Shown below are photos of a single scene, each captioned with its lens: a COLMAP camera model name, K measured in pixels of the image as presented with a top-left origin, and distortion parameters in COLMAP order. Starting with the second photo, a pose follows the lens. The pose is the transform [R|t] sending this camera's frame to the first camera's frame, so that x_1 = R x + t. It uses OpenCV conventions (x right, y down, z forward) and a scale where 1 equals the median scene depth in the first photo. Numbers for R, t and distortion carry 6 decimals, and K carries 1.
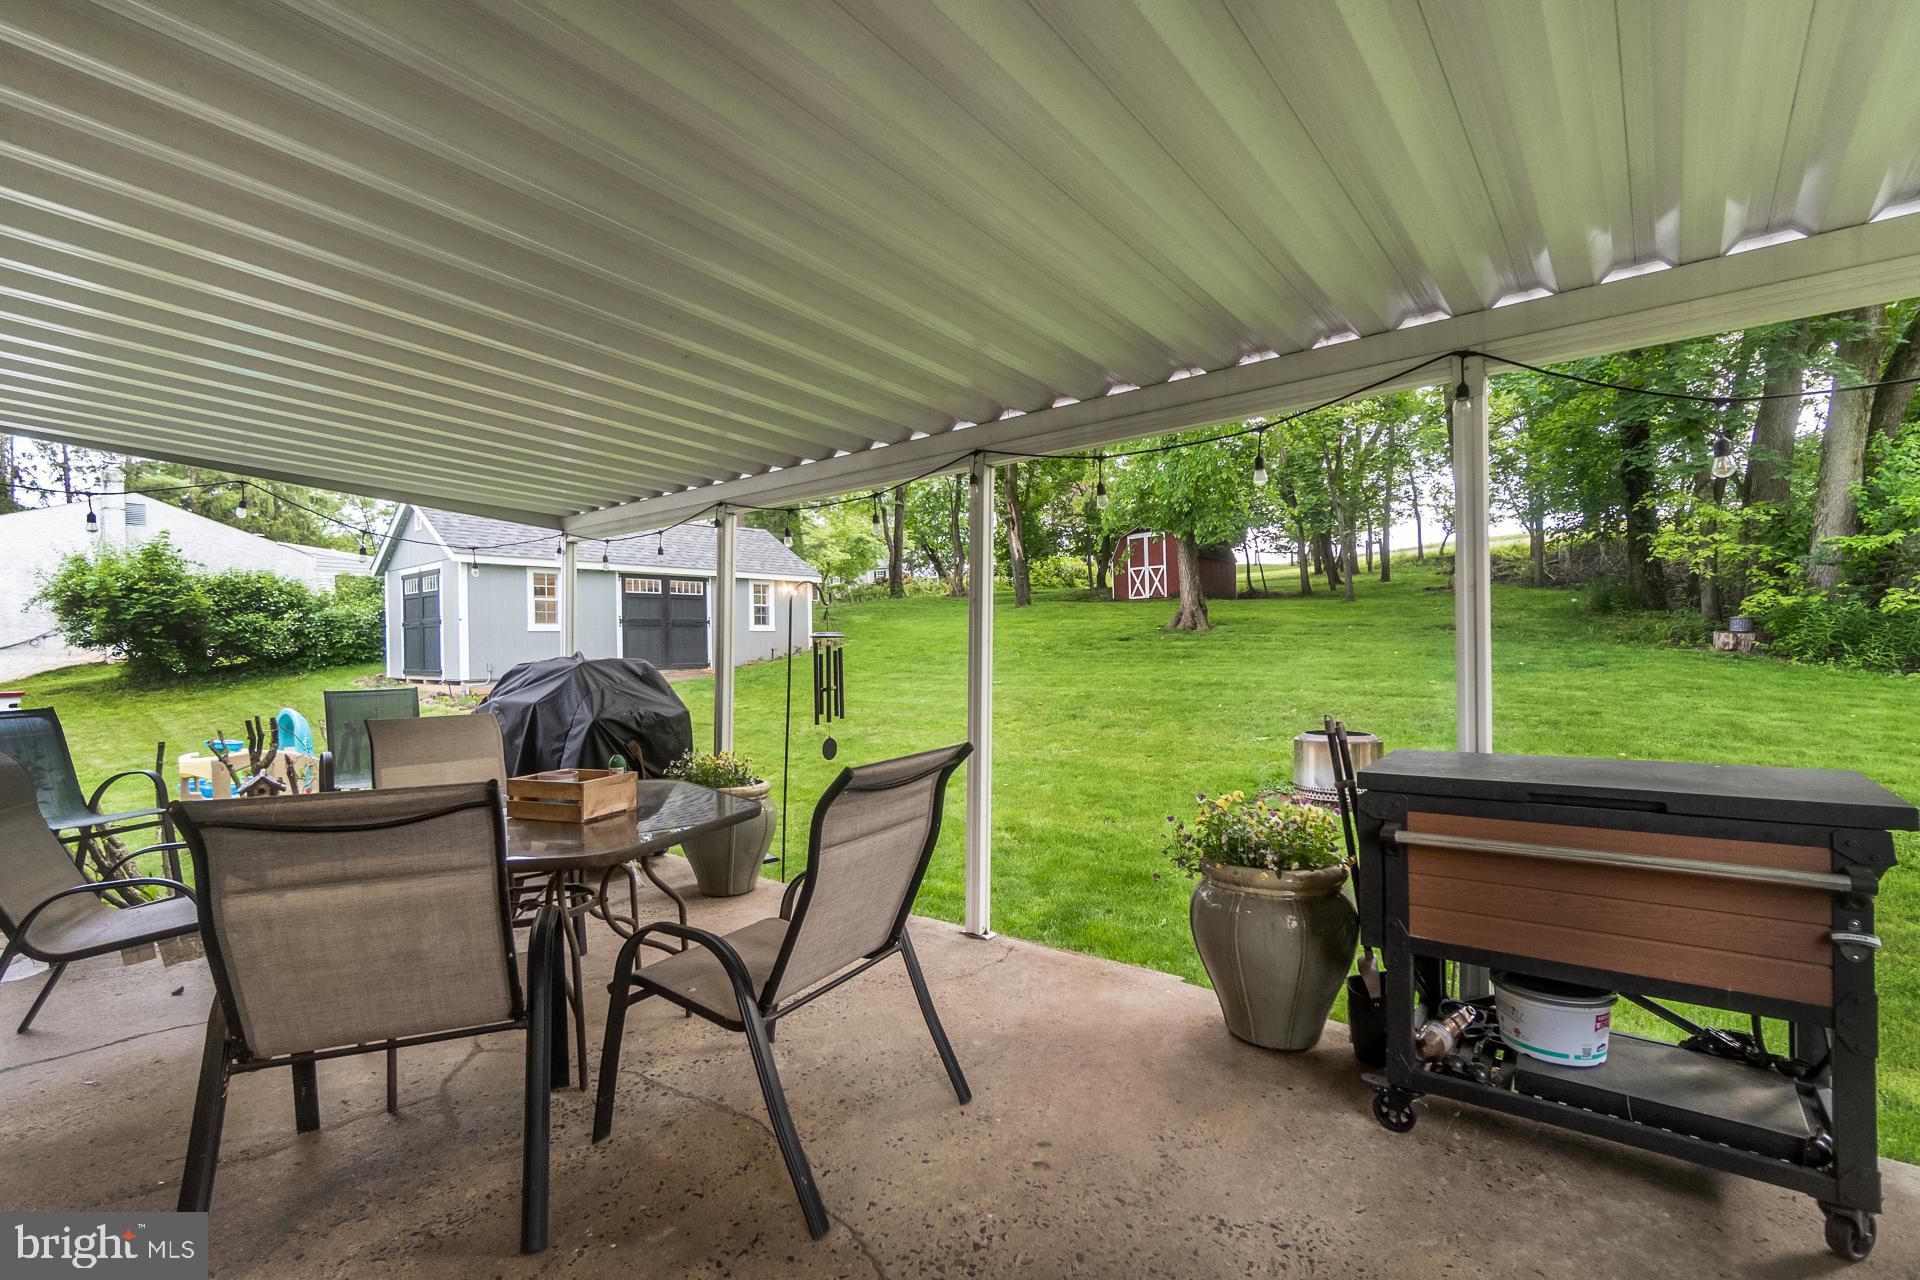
lens RADIAL K [[827.8, 0, 943.3], [0, 827.8, 650.8], [0, 0, 1]] dist [0.000894, 0.000074]
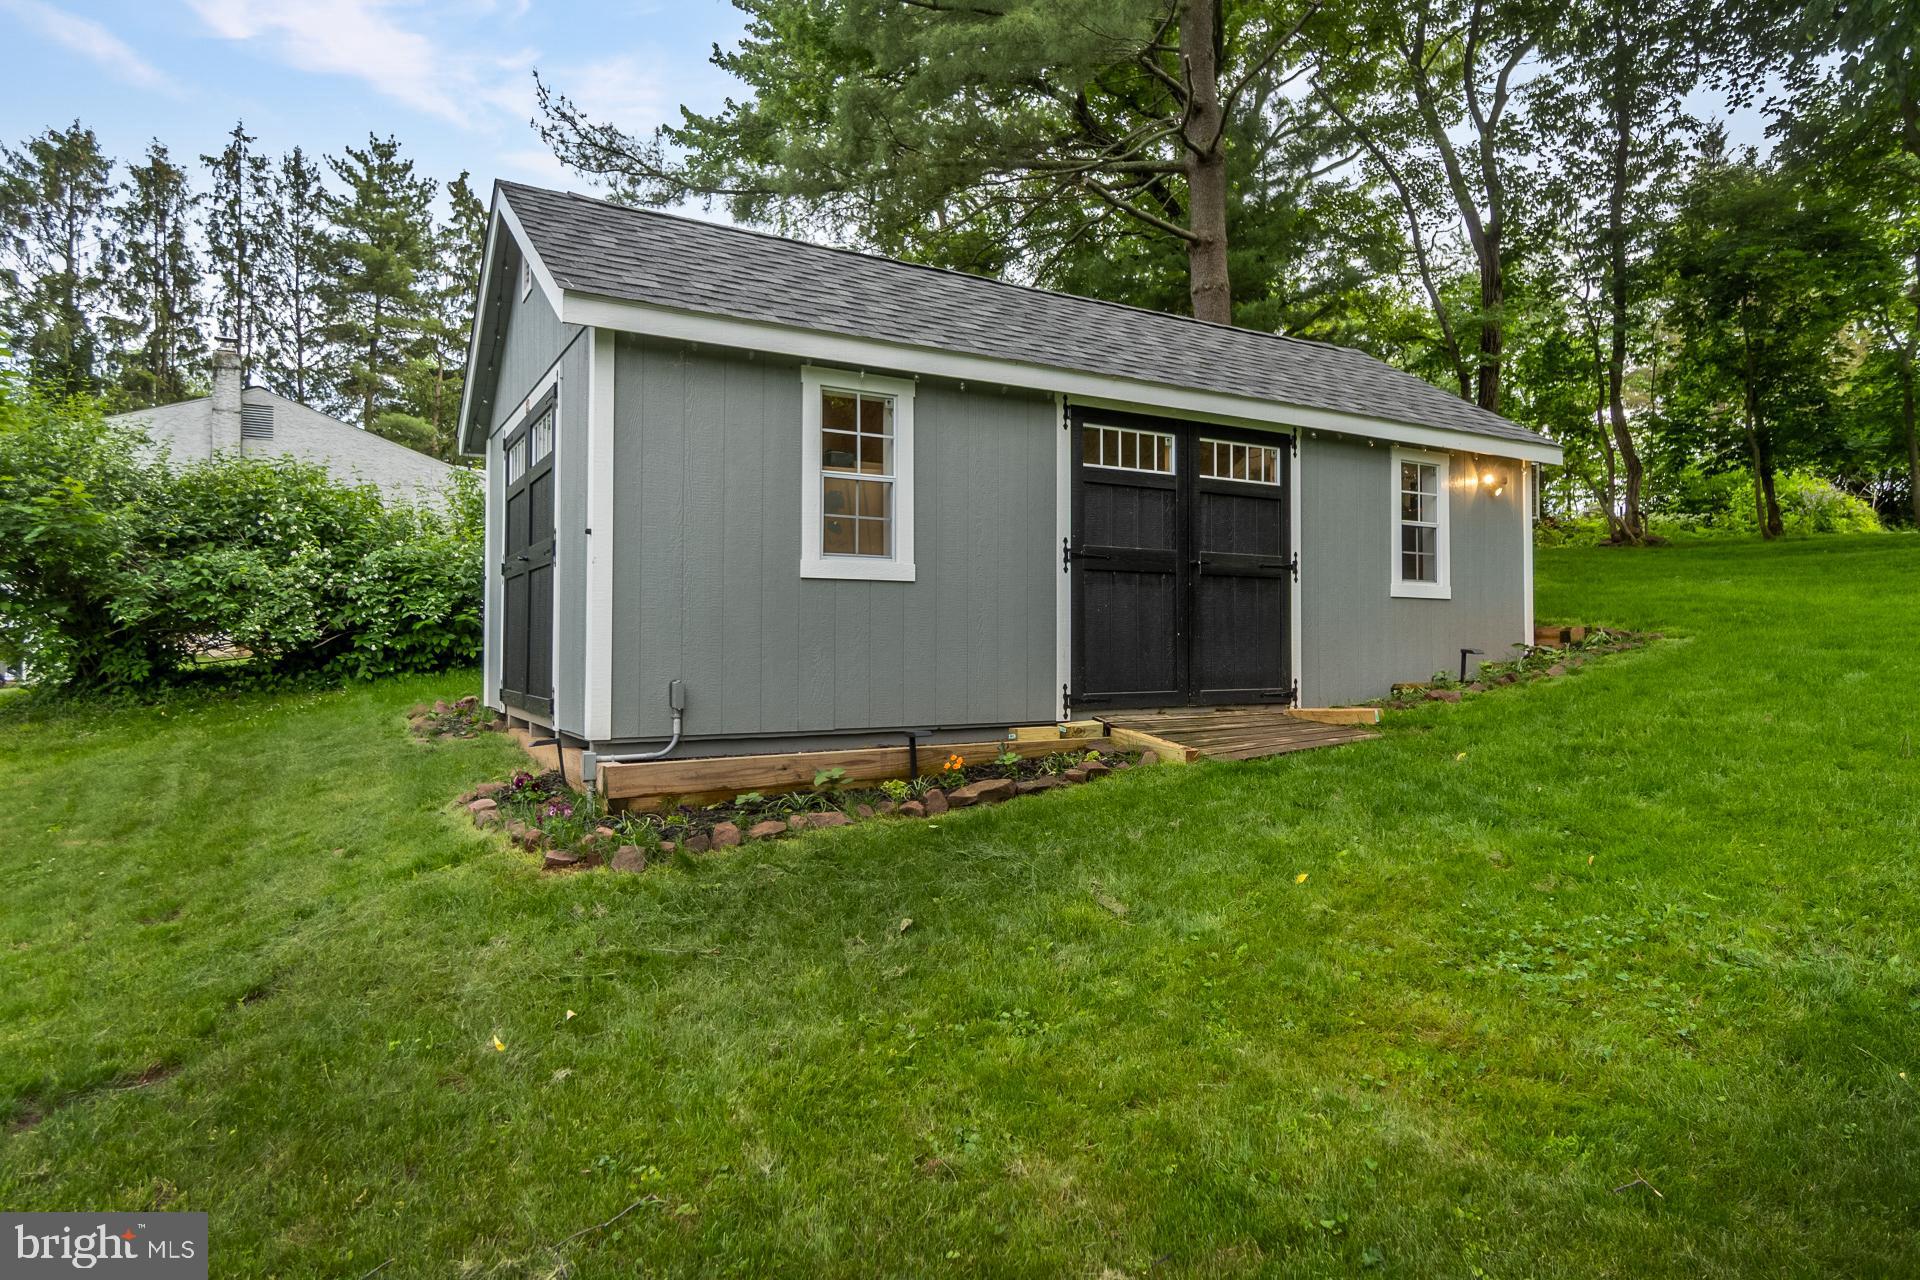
lens RADIAL K [[1066.5, 0, 968.8], [0, 1066.5, 646.0], [0, 0, 1]] dist [0.006837, 0.000761]
pose [[0.947726, 0.015231, -0.318722, -0.281092], [-0.016395, 0.999865, -0.000969, -0.000142], [0.318664, 0.006144, 0.947848, 0.572182]]
